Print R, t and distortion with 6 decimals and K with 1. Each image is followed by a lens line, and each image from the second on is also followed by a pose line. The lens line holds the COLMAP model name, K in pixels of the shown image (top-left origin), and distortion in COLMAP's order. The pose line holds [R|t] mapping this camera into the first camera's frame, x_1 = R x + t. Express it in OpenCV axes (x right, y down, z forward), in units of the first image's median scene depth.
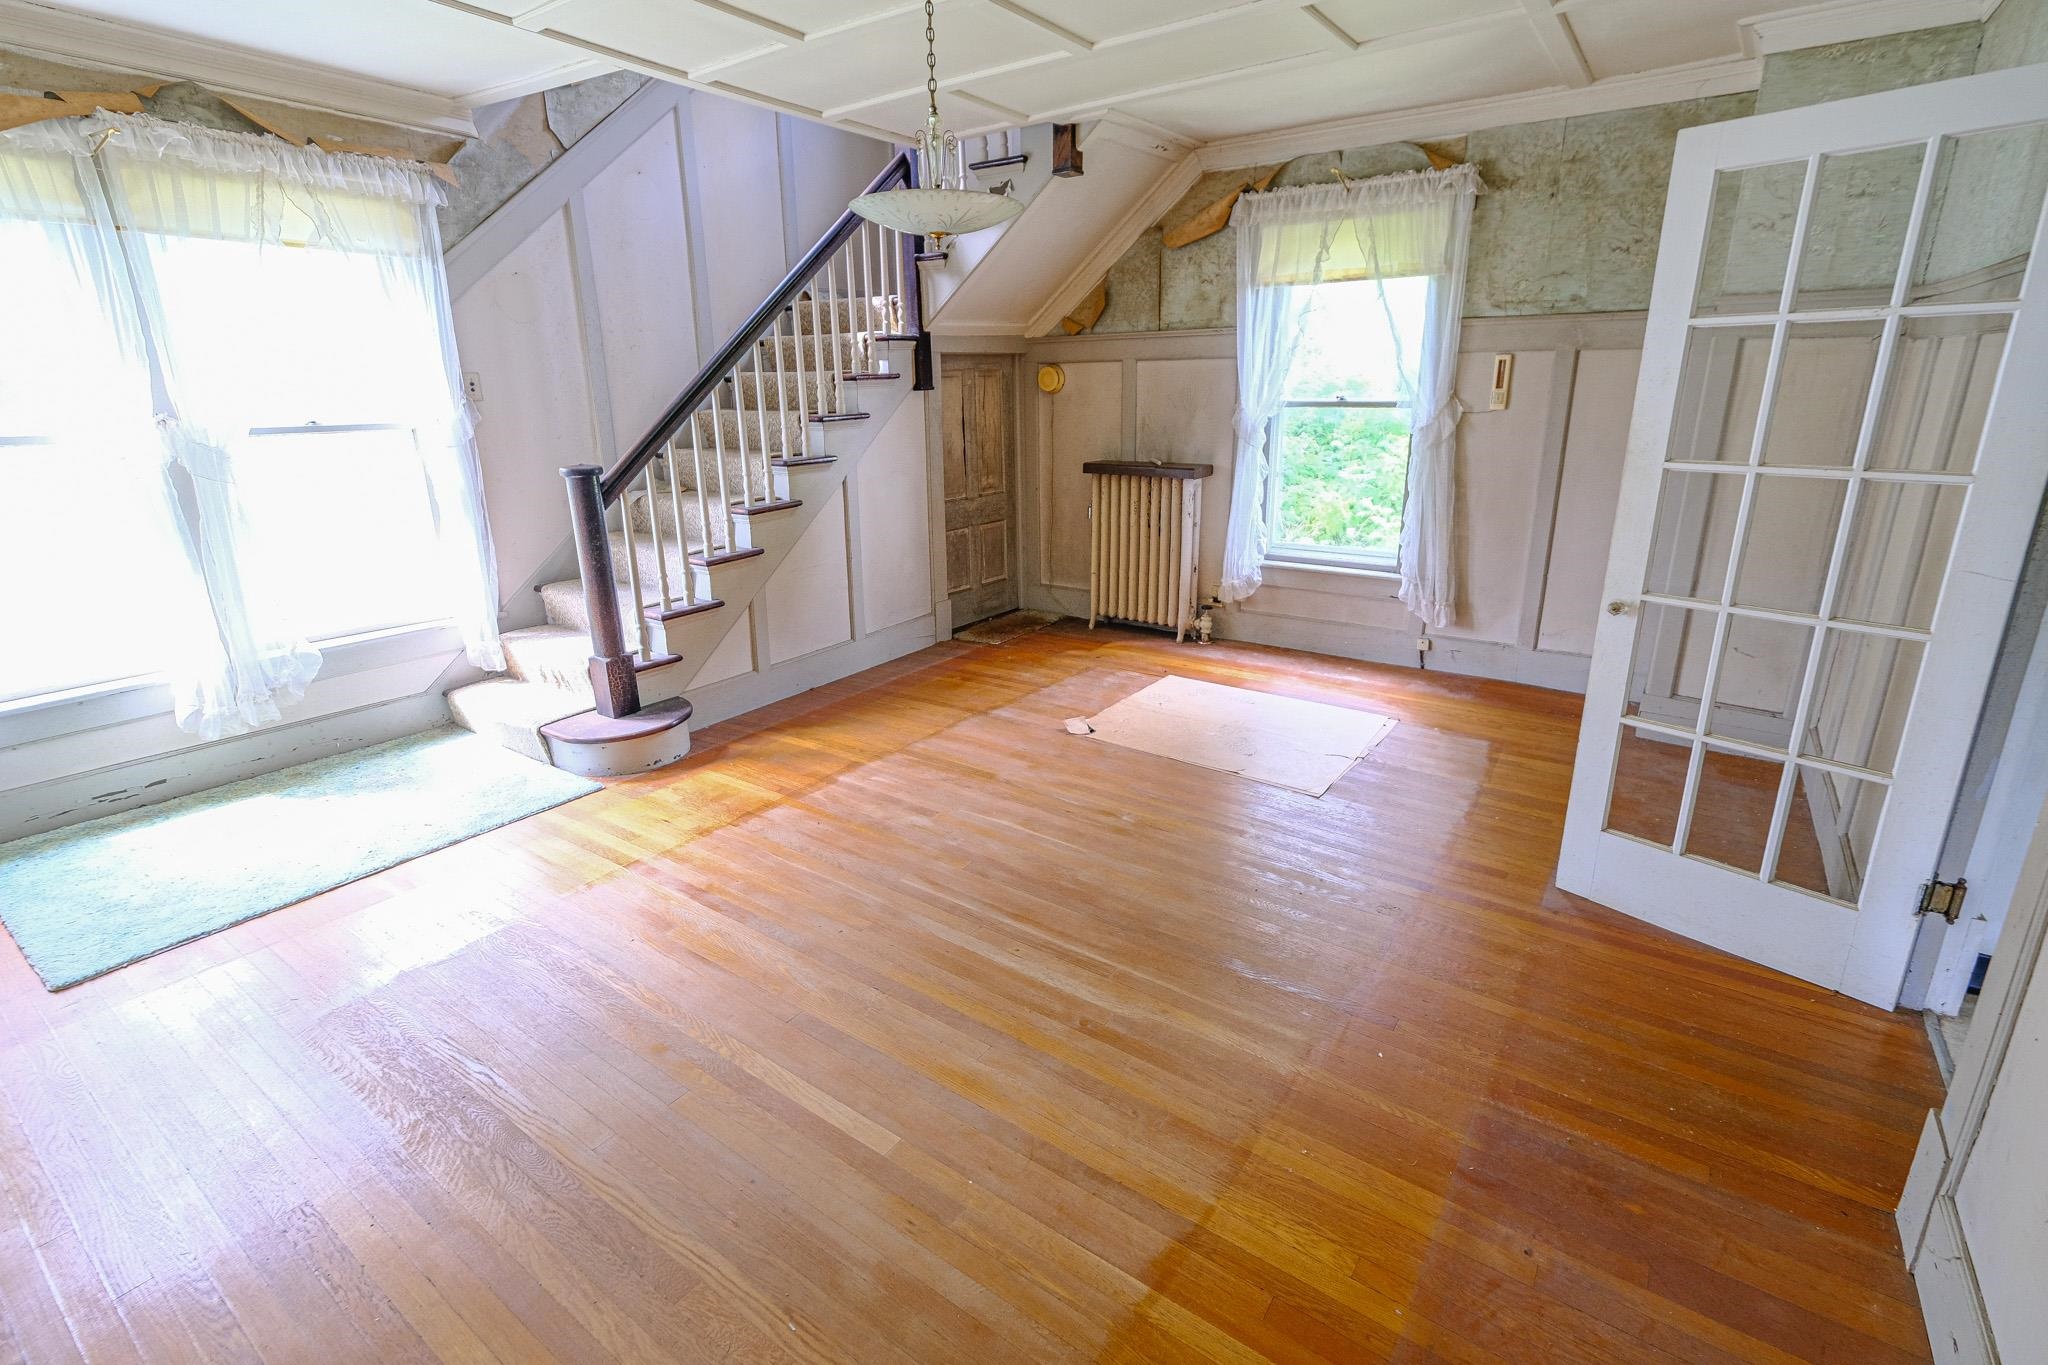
lens RADIAL K [[925.3, 0, 1026.5], [0, 925.3, 693.2], [0, 0, 1]] dist [-0.002192, 0.000121]
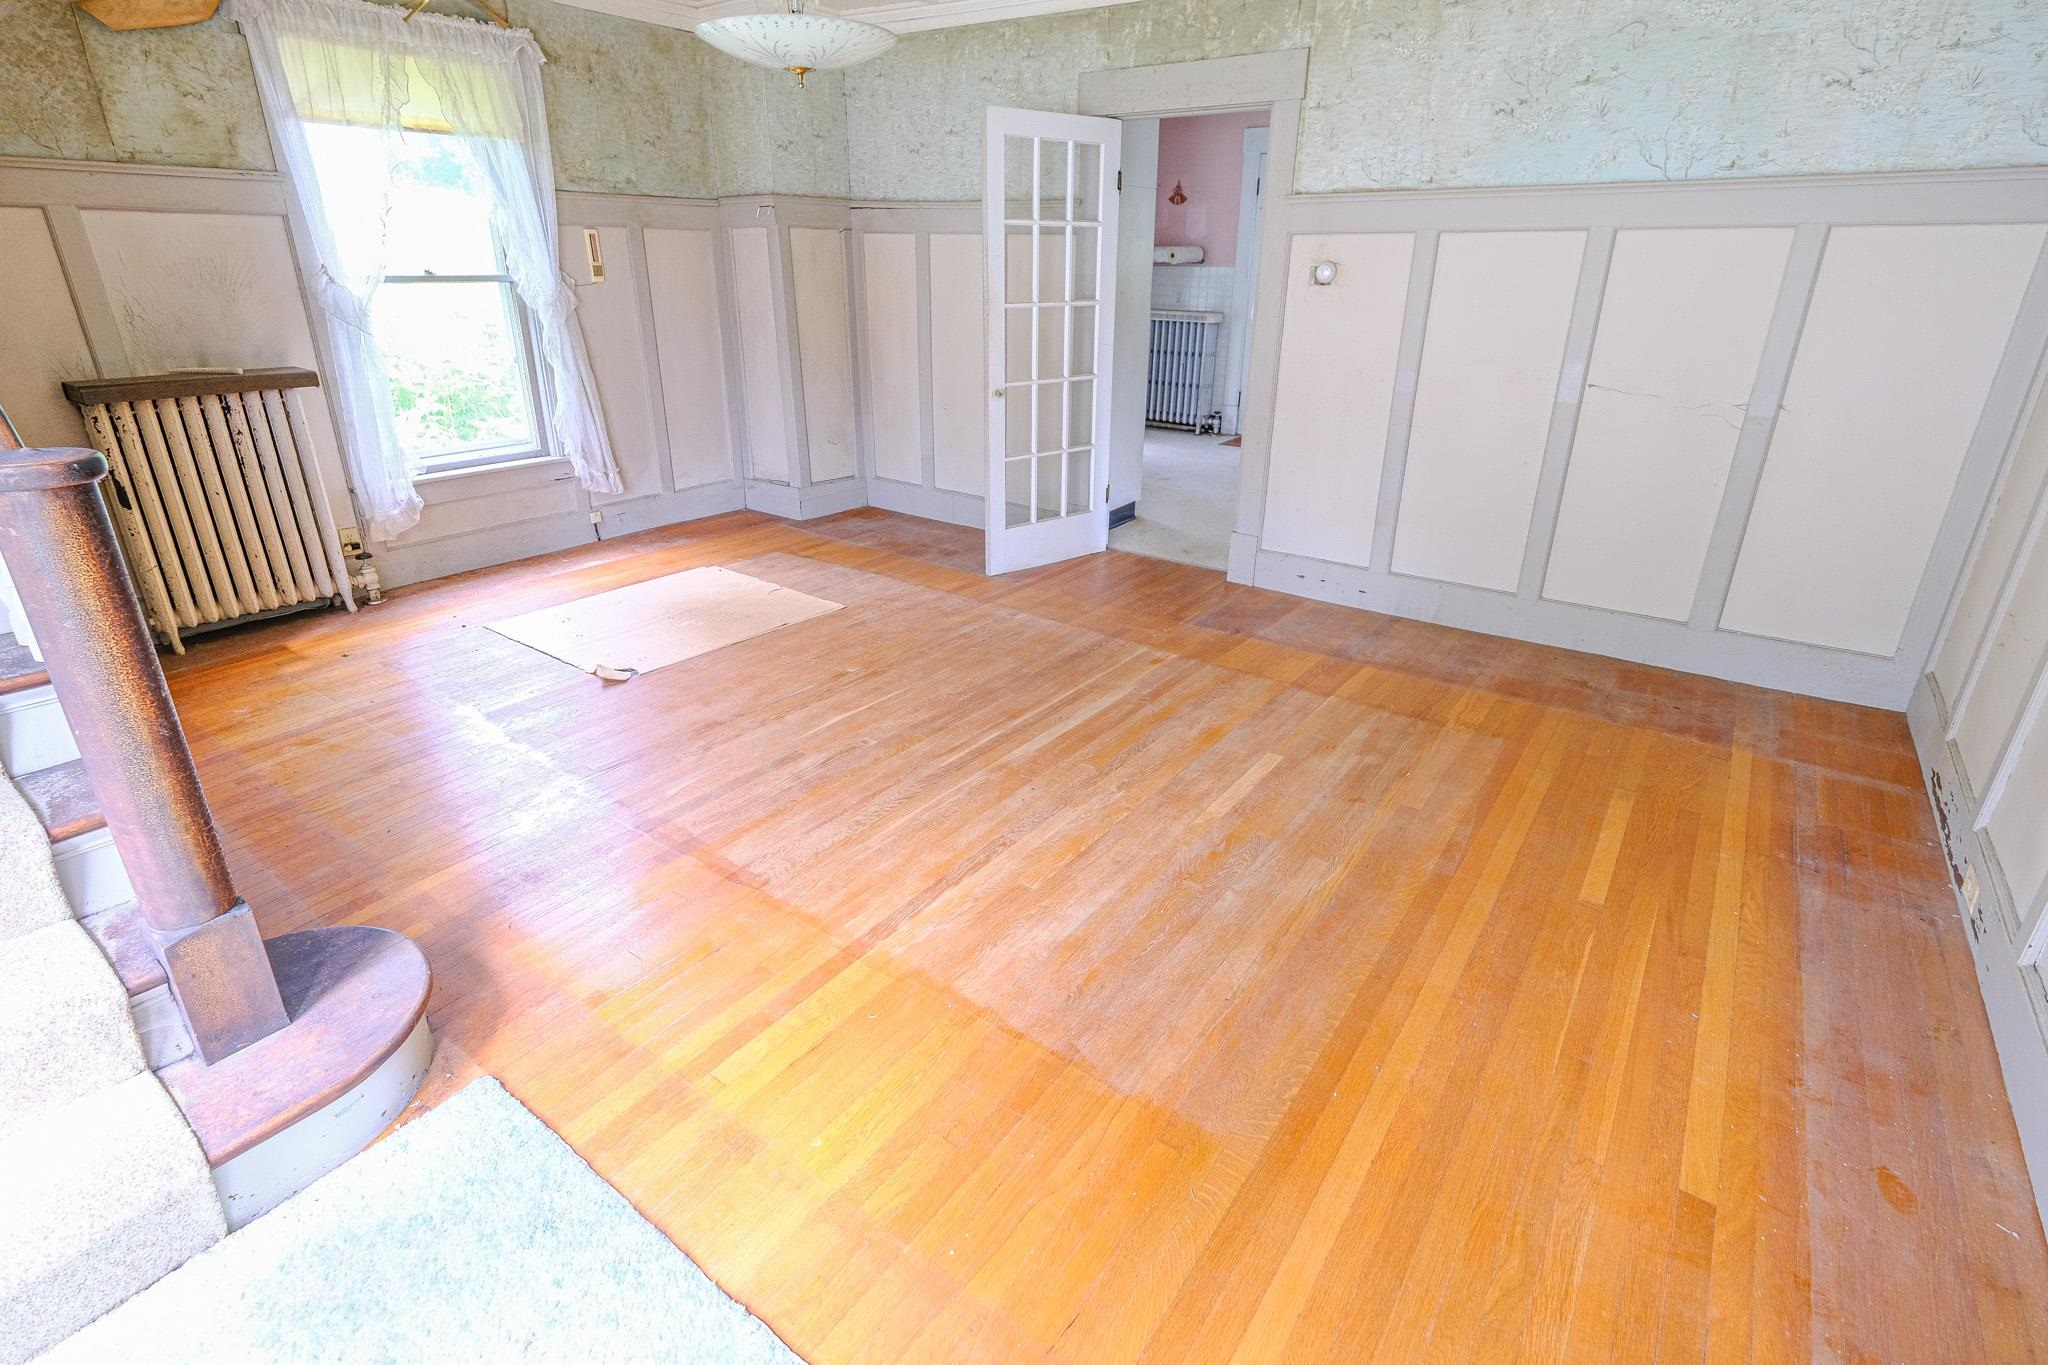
lens RADIAL K [[964.7, 0, 1024.0], [0, 964.7, 682.5], [0, 0, 1]] dist [-0.001500, 0.000740]
pose [[0.021596, -0.390221, 0.920468, -0.770969], [0.311475, 0.877487, 0.364692, -0.165871], [-0.950009, 0.278827, 0.140495, 0.546325]]
